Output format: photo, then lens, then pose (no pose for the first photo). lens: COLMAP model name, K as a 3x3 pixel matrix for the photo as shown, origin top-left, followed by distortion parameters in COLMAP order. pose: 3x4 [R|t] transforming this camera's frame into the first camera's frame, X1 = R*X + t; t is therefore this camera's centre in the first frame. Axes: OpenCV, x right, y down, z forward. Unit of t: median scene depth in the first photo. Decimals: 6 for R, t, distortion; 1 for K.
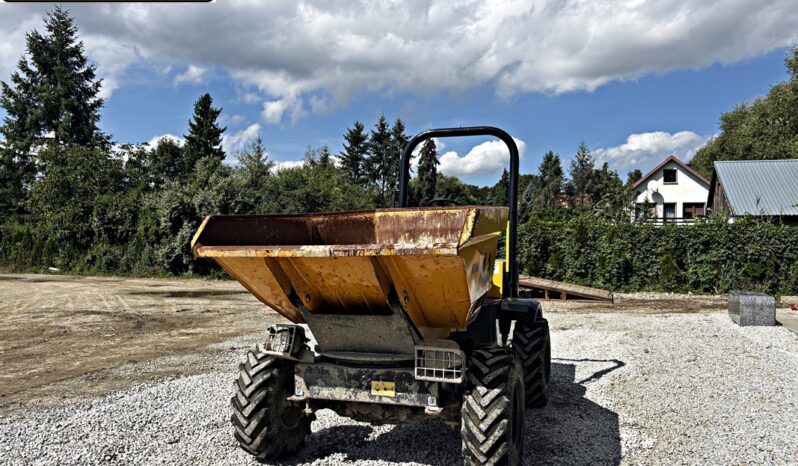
lens RADIAL K [[597.2, 0, 400.8], [0, 597.2, 233.6], [0, 0, 1]] dist [0.052469, -0.074924]
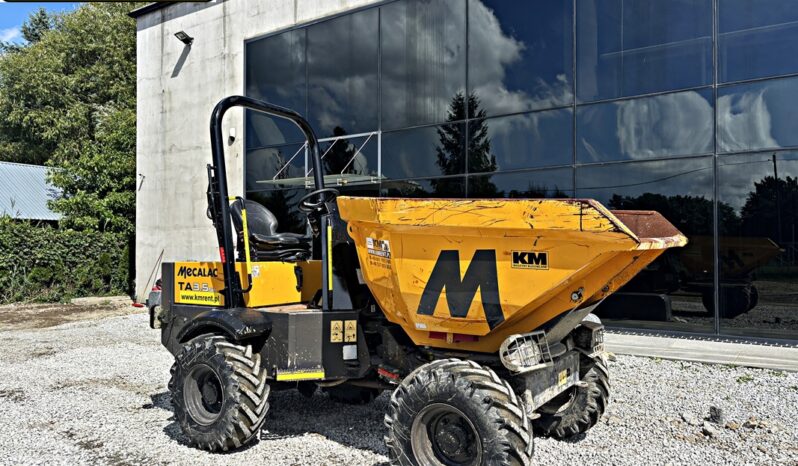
lens RADIAL K [[607.4, 0, 398.5], [0, 607.4, 231.4], [0, 0, 1]] dist [0.047648, -0.070415]
pose [[0.253982, 0.024739, 0.966893, -0.427194], [-0.011176, 0.999681, -0.022642, 0.012059], [-0.967144, -0.005056, 0.254177, 0.379282]]
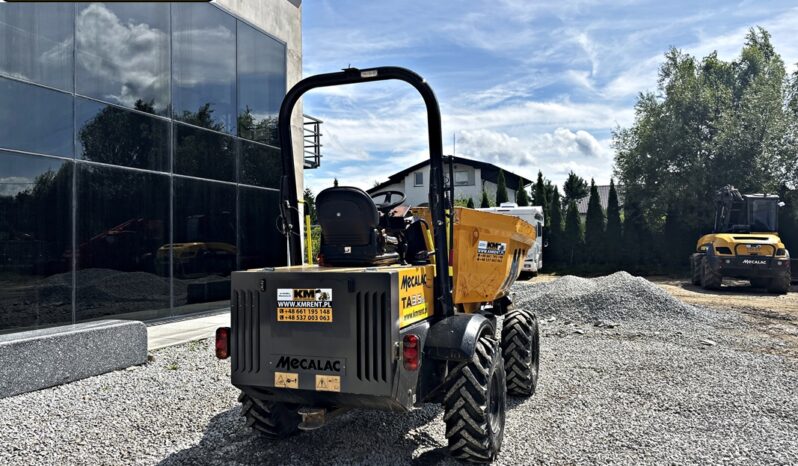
lens RADIAL K [[607.4, 0, 398.5], [0, 607.4, 231.4], [0, 0, 1]] dist [0.047648, -0.070415]
pose [[-0.999795, 0.004919, 0.019653, 0.021381], [0.004203, 0.999332, -0.036297, 0.018563], [-0.019818, -0.036207, -0.999148, 1.054145]]
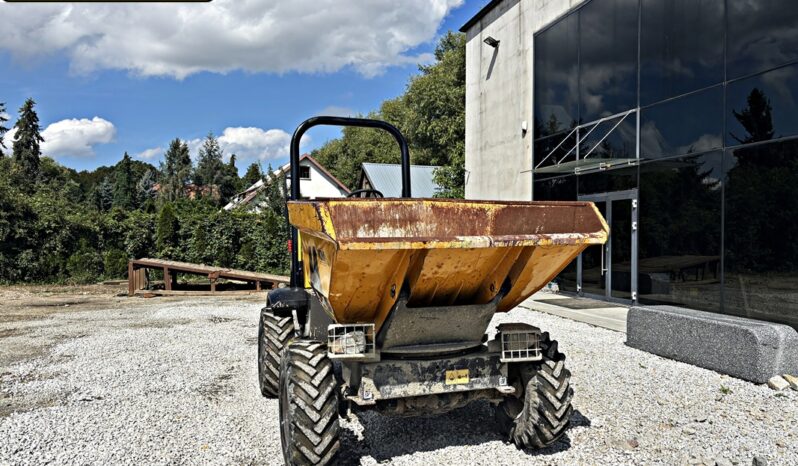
lens RADIAL K [[599.7, 0, 399.2], [0, 599.7, 234.0], [0, 0, 1]] dist [0.056053, -0.076719]
pose [[0.809241, -0.003735, 0.587465, -0.266546], [-0.005388, 0.999891, 0.013779, 0.001100], [-0.587453, -0.014316, 0.809132, 0.089116]]
